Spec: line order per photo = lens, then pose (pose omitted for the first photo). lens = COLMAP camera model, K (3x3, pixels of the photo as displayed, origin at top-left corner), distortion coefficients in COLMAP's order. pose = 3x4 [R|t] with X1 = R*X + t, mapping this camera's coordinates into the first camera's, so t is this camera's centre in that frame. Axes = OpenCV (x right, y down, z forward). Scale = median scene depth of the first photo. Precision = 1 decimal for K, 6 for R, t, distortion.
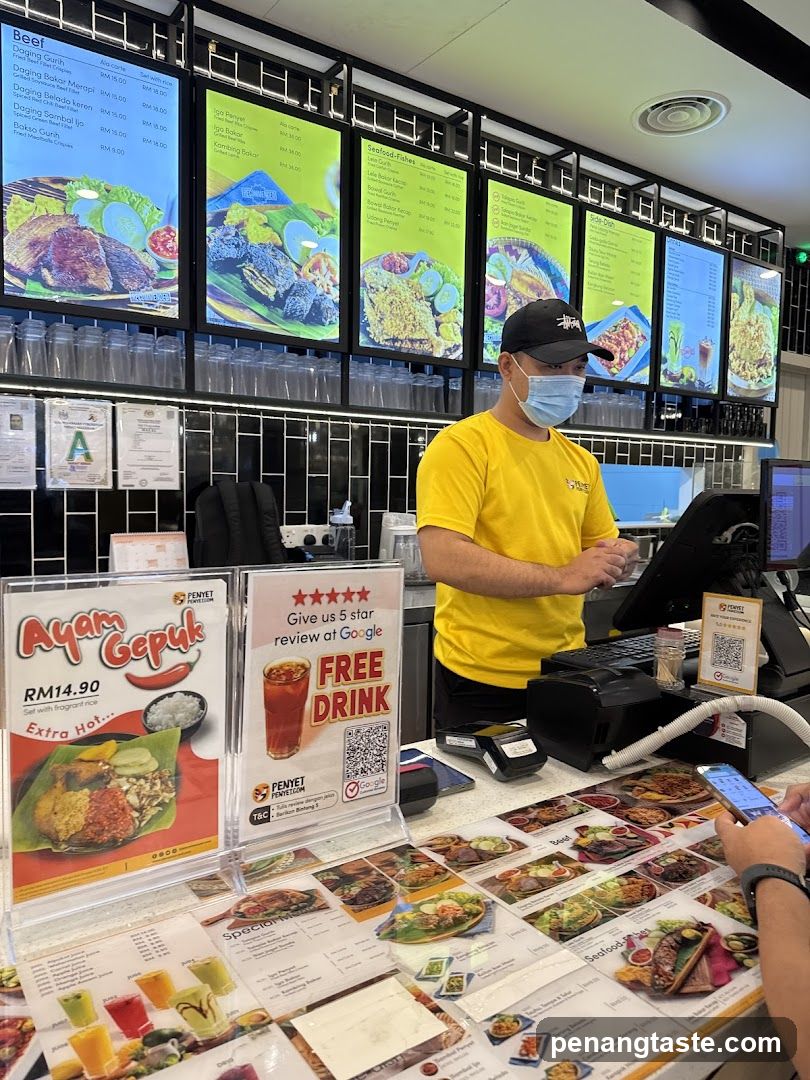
lens RADIAL K [[757.8, 0, 420.9], [0, 757.8, 541.1], [0, 0, 1]] dist [0.104780, -0.172183]
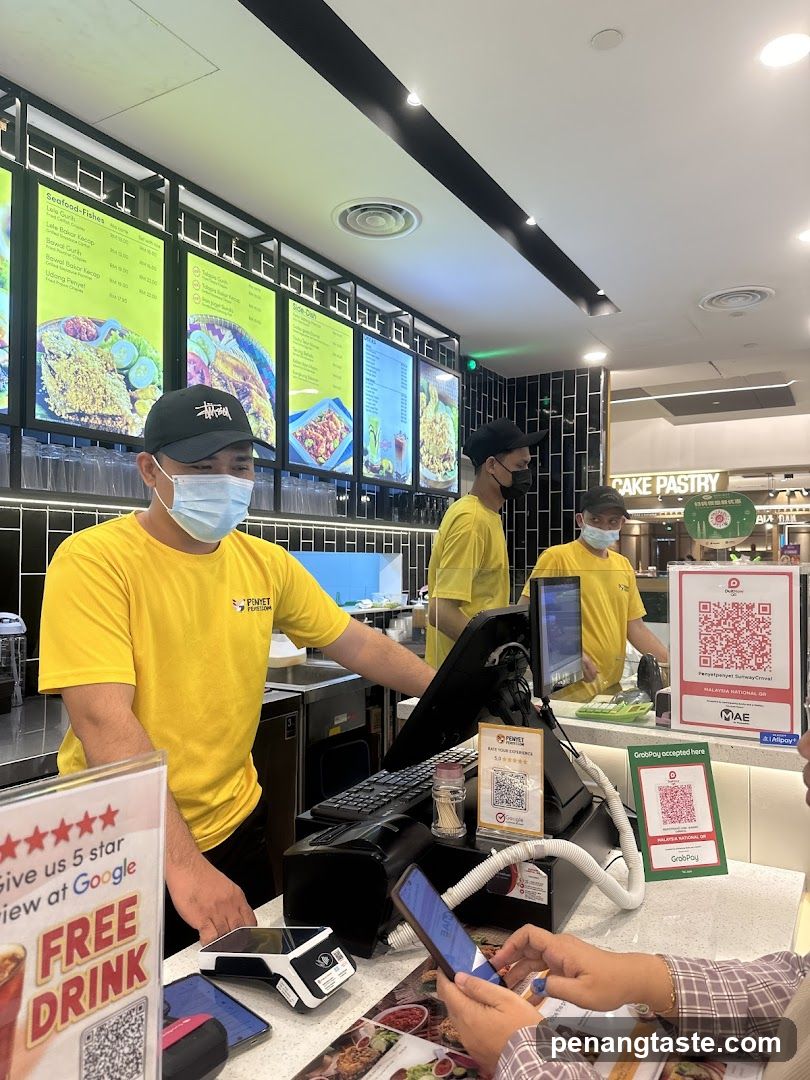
lens RADIAL K [[758.1, 0, 410.3], [0, 758.1, 556.4], [0, 0, 1]] dist [0.062960, -0.074984]
pose [[0.921705, -0.005356, 0.387854, -0.027362], [0.035418, 0.996890, -0.070404, -0.030550], [-0.386270, 0.078629, 0.919028, 0.076163]]
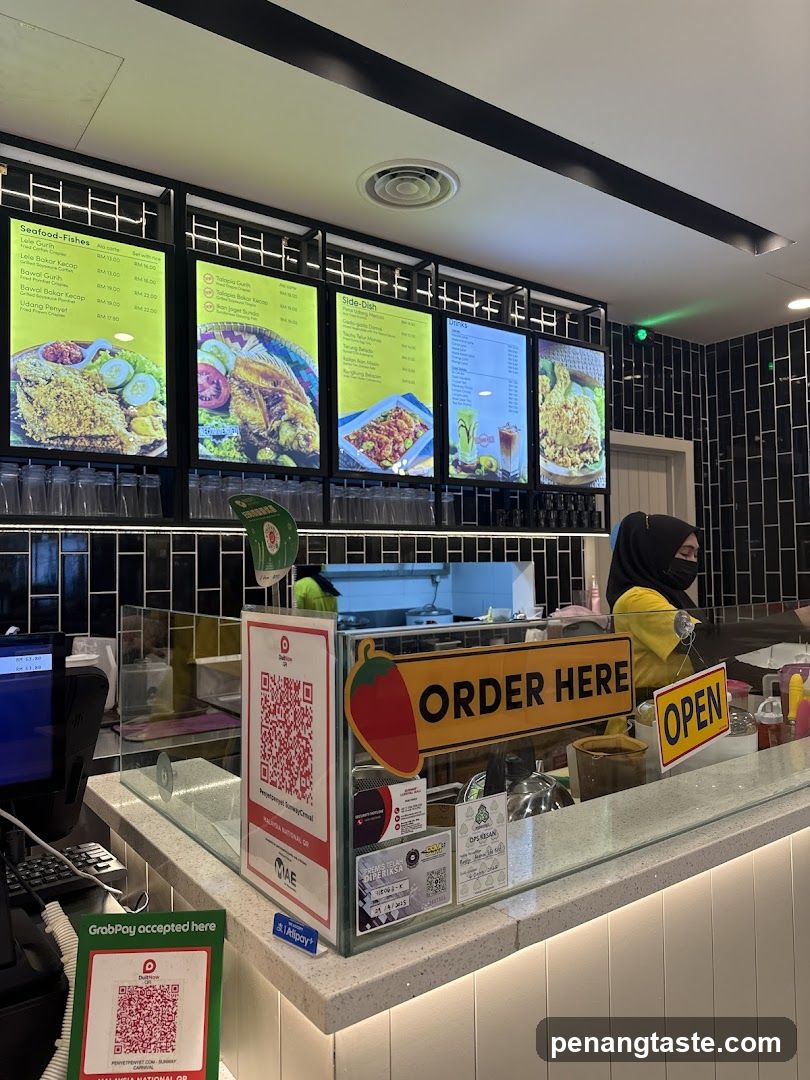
lens RADIAL K [[762.6, 0, 405.0], [0, 762.6, 540.0], [0, 0, 1]] dist [0.088529, -0.119010]
pose [[0.999612, -0.027495, -0.004488, 0.346718], [0.026865, 0.993998, -0.106052, -0.045728], [0.007377, 0.105890, 0.994350, 0.145387]]
